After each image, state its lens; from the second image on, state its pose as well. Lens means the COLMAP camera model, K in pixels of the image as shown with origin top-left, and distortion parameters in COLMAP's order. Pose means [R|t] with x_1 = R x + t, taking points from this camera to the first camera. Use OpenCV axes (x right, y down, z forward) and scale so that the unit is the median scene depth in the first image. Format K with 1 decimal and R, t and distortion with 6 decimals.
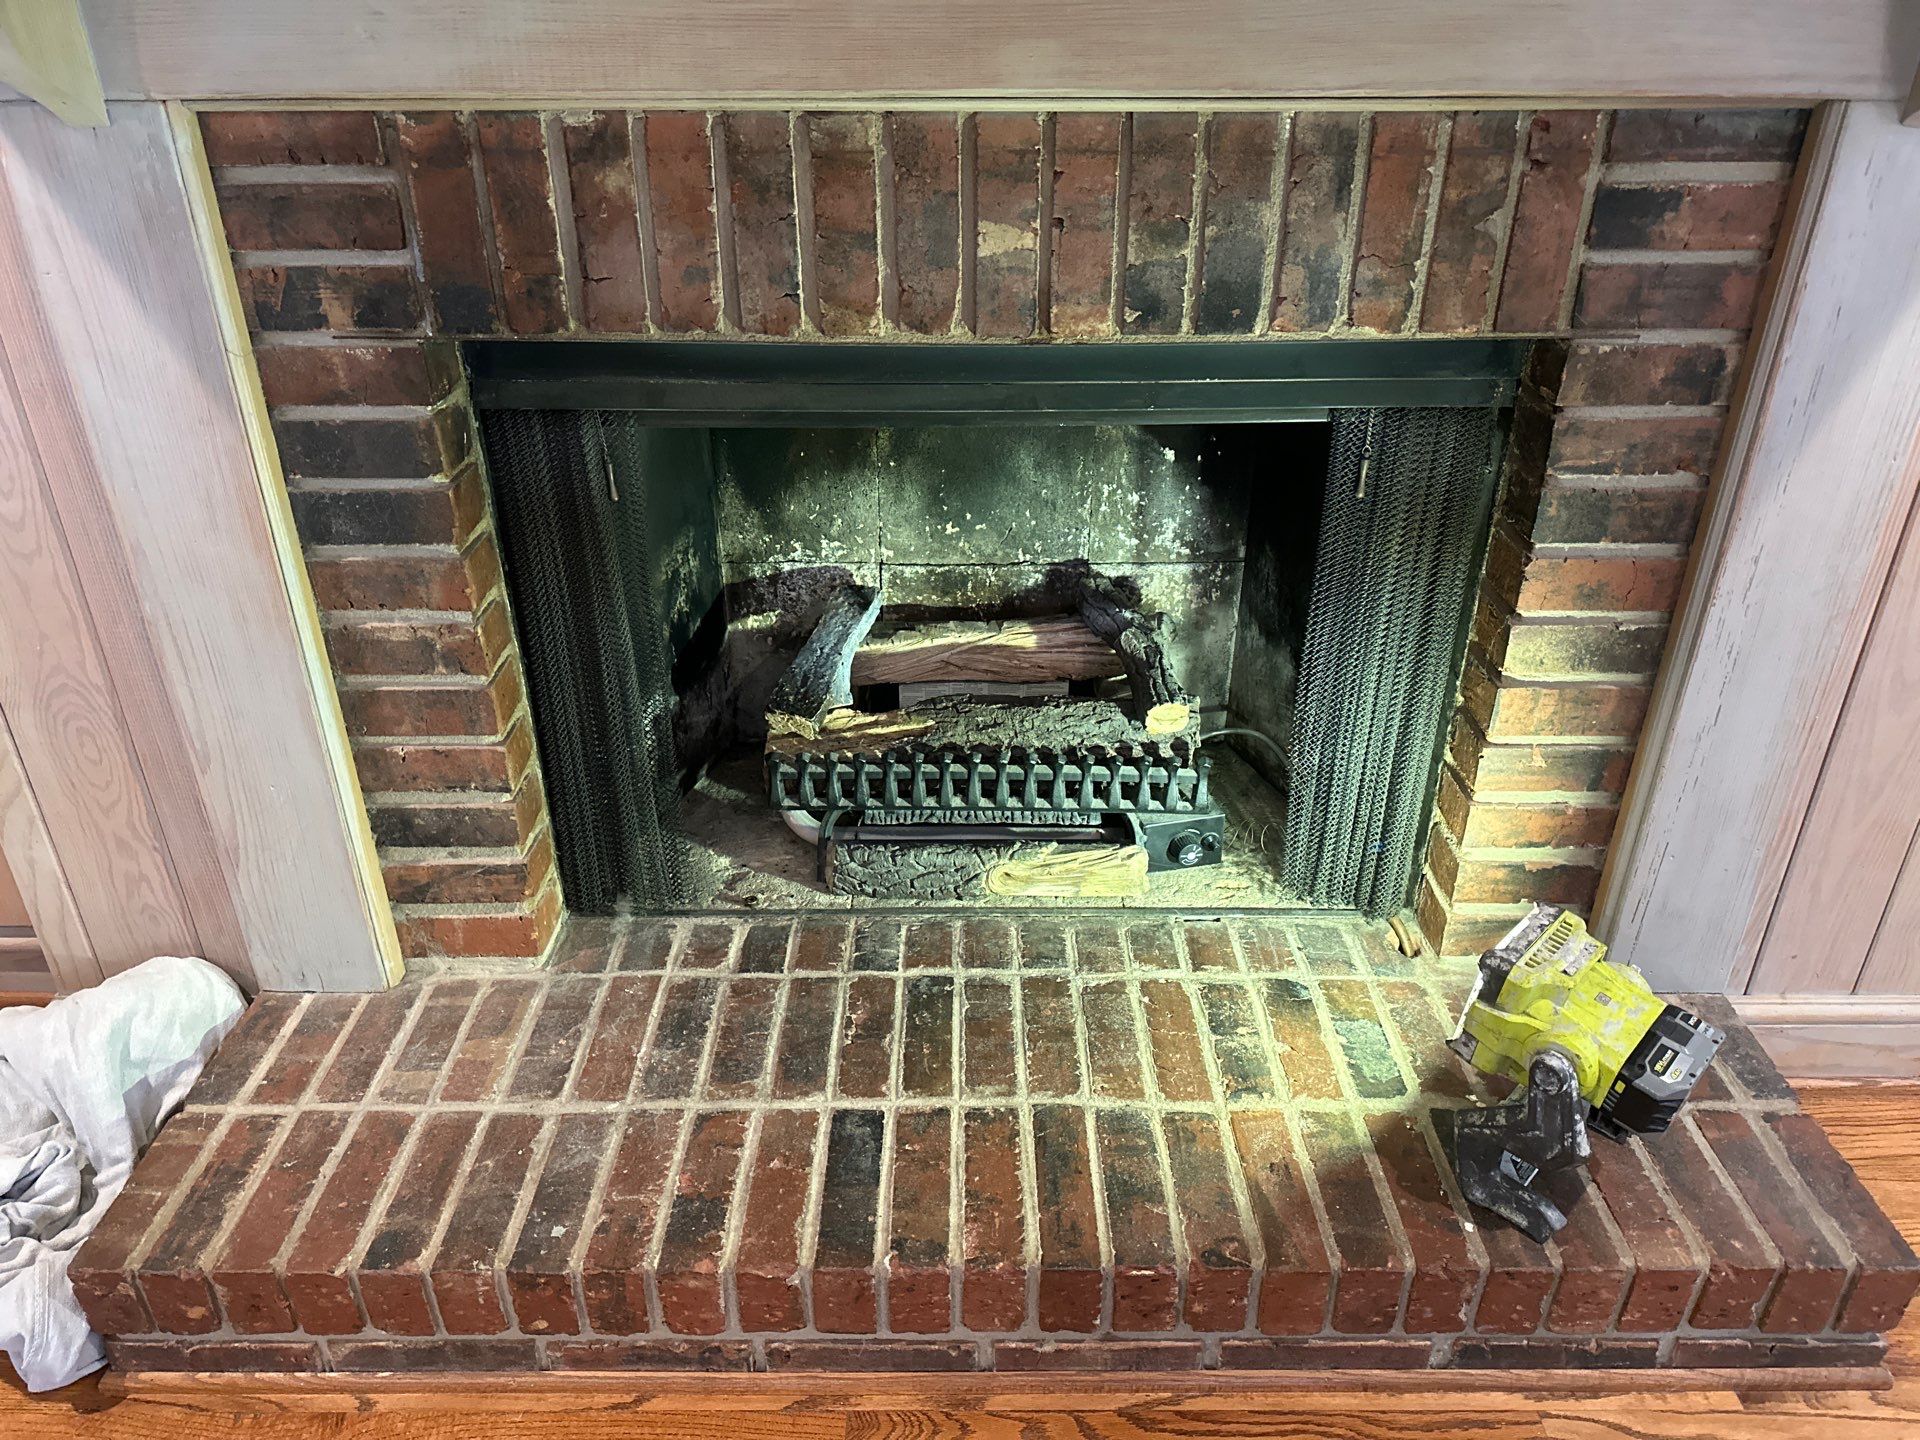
lens RADIAL K [[1388.4, 0, 951.3], [0, 1388.4, 733.6], [0, 0, 1]] dist [0.025265, -0.058988]
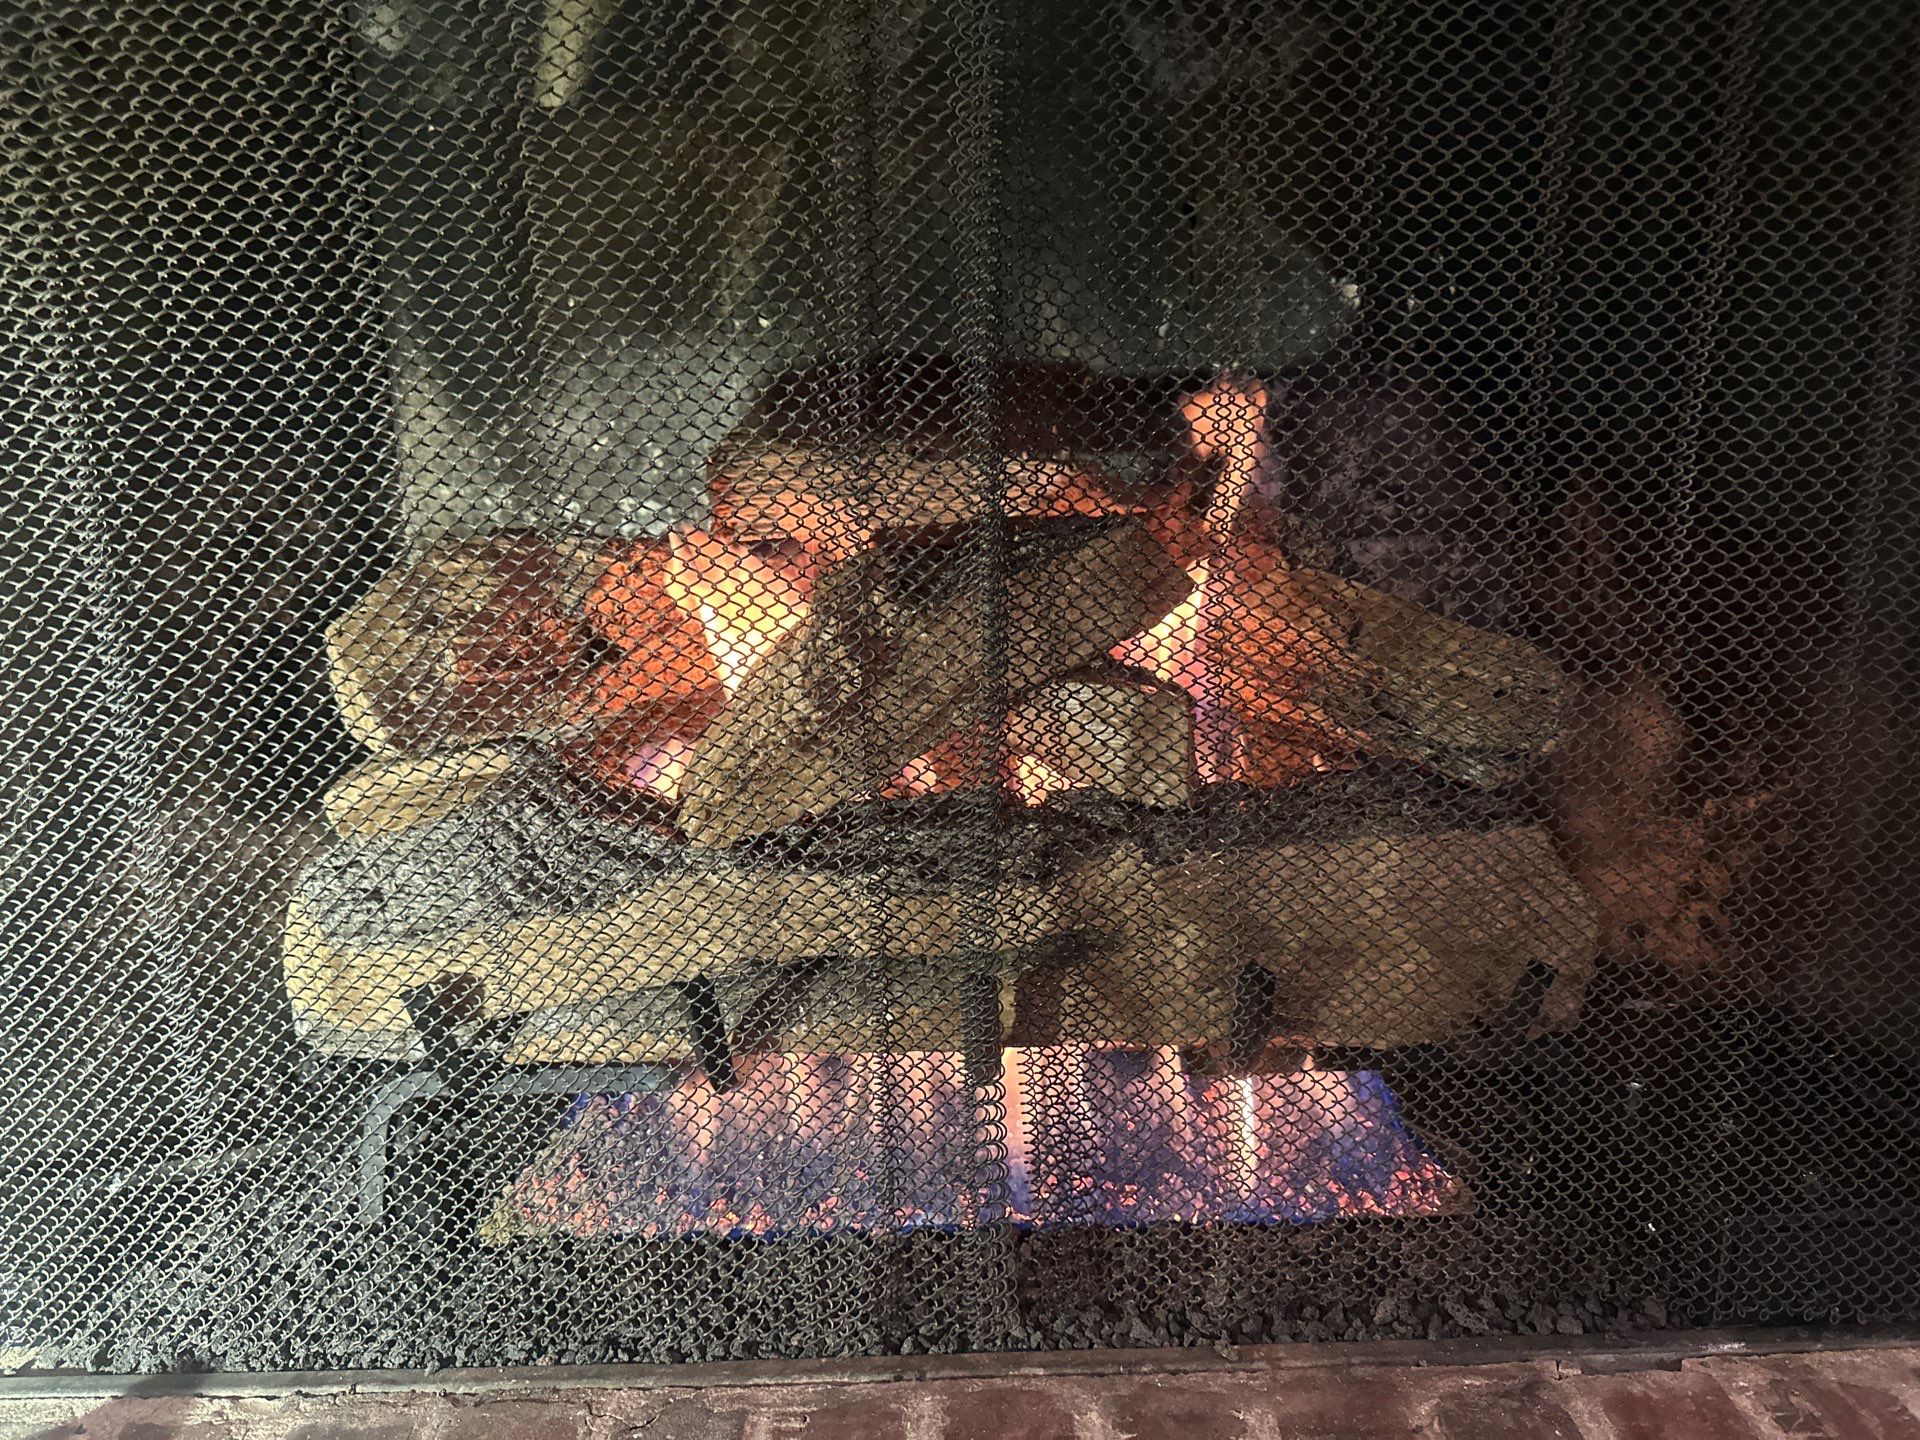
lens RADIAL K [[1388.4, 0, 944.2], [0, 1388.4, 743.9], [0, 0, 1]] dist [0.025265, -0.058988]
pose [[0.999632, -0.020802, 0.017396, 0.009511], [0.024174, 0.974268, -0.224094, 0.063716], [-0.012287, 0.224432, 0.974412, 0.705834]]
